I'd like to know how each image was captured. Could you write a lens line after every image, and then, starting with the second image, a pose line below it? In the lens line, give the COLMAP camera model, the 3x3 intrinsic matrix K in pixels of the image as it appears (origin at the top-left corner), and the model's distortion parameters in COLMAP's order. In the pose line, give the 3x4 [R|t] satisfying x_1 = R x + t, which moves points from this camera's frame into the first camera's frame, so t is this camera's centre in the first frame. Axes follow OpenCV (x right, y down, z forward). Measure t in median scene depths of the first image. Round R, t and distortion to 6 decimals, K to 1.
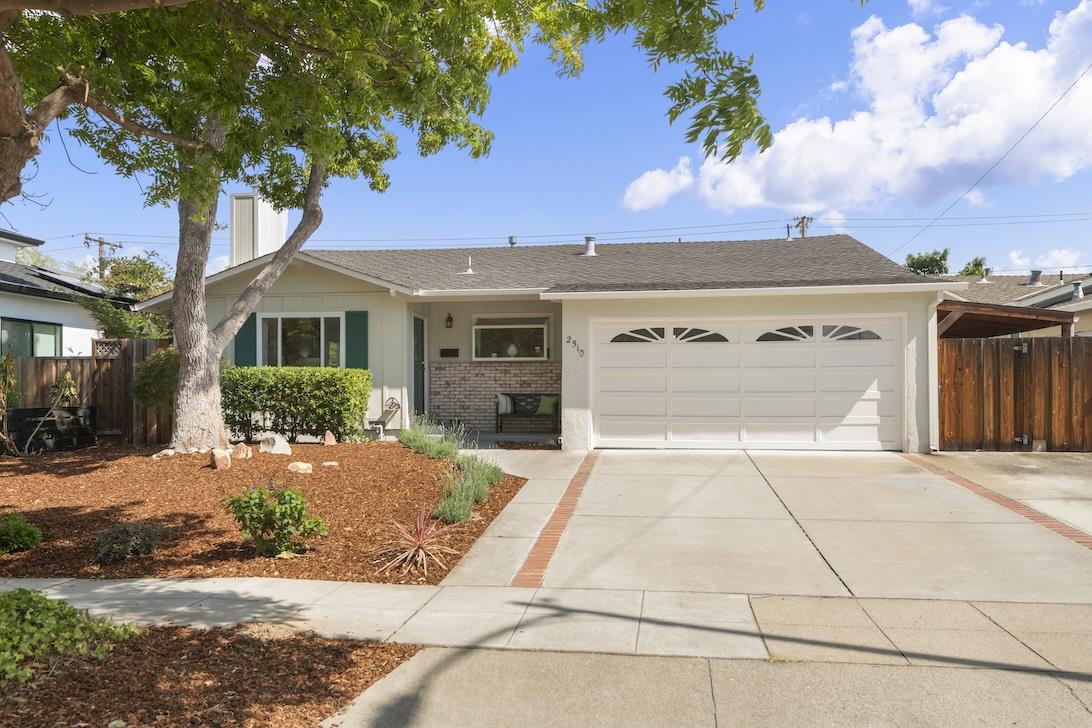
lens RADIAL K [[839.4, 0, 547.2], [0, 839.4, 368.4], [0, 0, 1]] dist [0.005047, 0.005969]
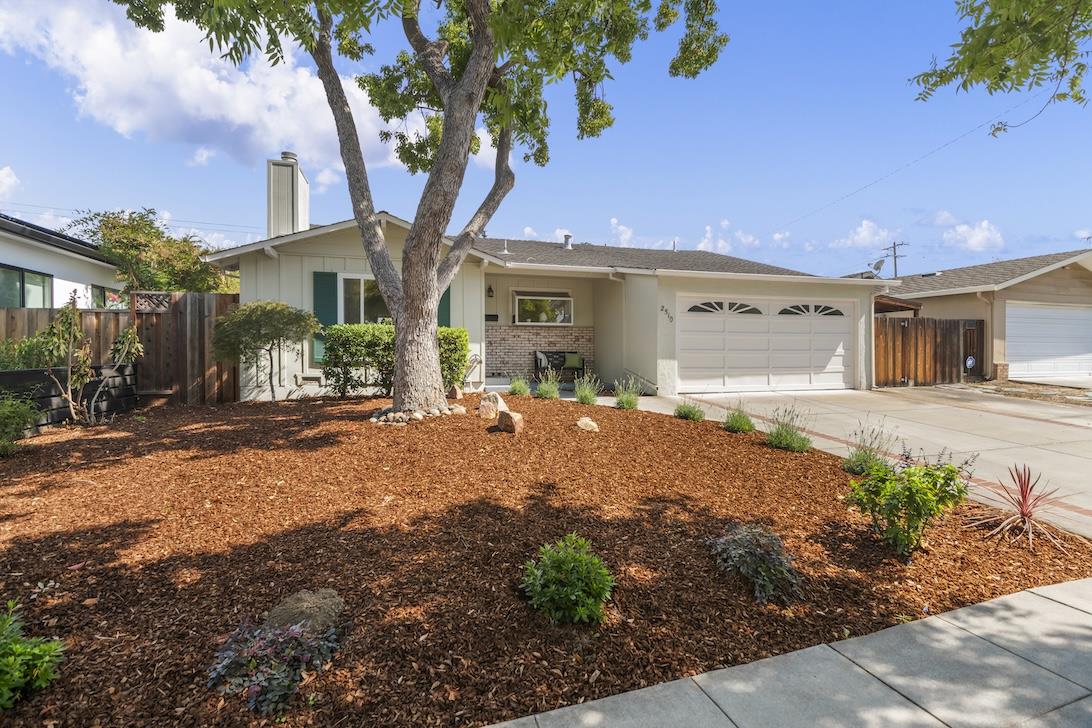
lens RADIAL K [[498.0, 0, 547.8], [0, 498.0, 356.2], [0, 0, 1]] dist [-0.001135, -0.002568]
pose [[0.906817, -0.001515, 0.421521, -0.400806], [-0.013663, 0.999362, 0.032985, 0.013933], [-0.421302, -0.035671, 0.906219, 0.353484]]
